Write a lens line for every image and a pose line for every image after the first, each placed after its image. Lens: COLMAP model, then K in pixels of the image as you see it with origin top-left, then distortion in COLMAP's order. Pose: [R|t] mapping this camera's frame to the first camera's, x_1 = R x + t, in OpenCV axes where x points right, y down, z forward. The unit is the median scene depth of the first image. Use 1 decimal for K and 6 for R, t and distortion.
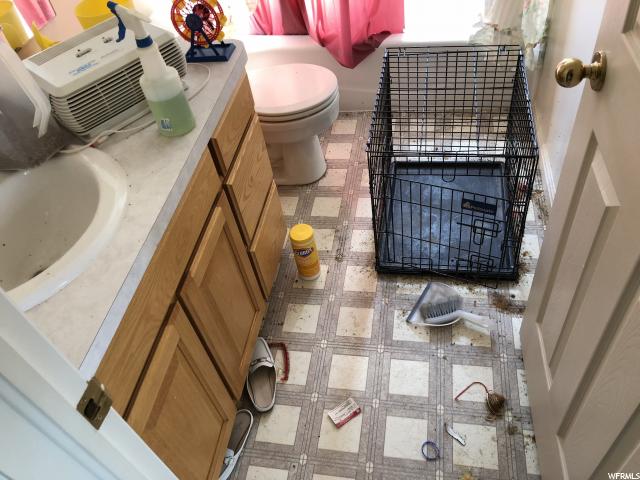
lens RADIAL K [[525.3, 0, 315.4], [0, 525.3, 236.5], [0, 0, 1]] dist [0.026607, -0.038811]
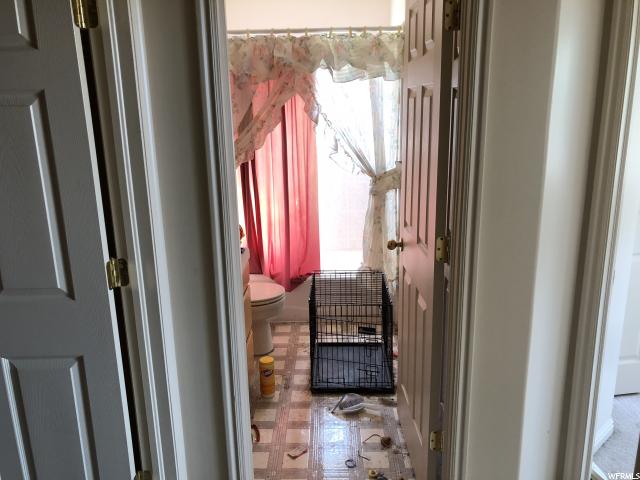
lens RADIAL K [[525.3, 0, 323.3], [0, 525.3, 241.0], [0, 0, 1]] dist [0.026607, -0.038811]
pose [[0.980902, 0.073936, 0.179900, -0.177388], [0.036503, 0.838517, -0.543651, 0.583453], [-0.191045, 0.539836, 0.819804, -0.593658]]
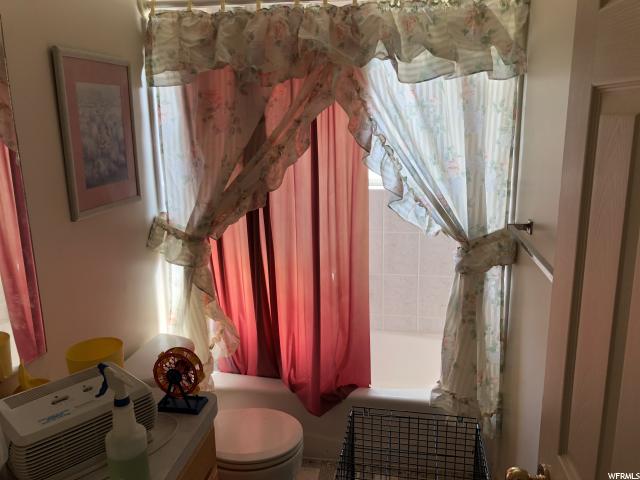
lens RADIAL K [[525.3, 0, 322.0], [0, 525.3, 225.6], [0, 0, 1]] dist [0.026607, -0.038811]
pose [[0.992904, 0.114345, 0.032663, -0.000554], [-0.075548, 0.818643, -0.569311, -0.053650], [-0.091837, 0.562804, 0.821473, -0.064956]]
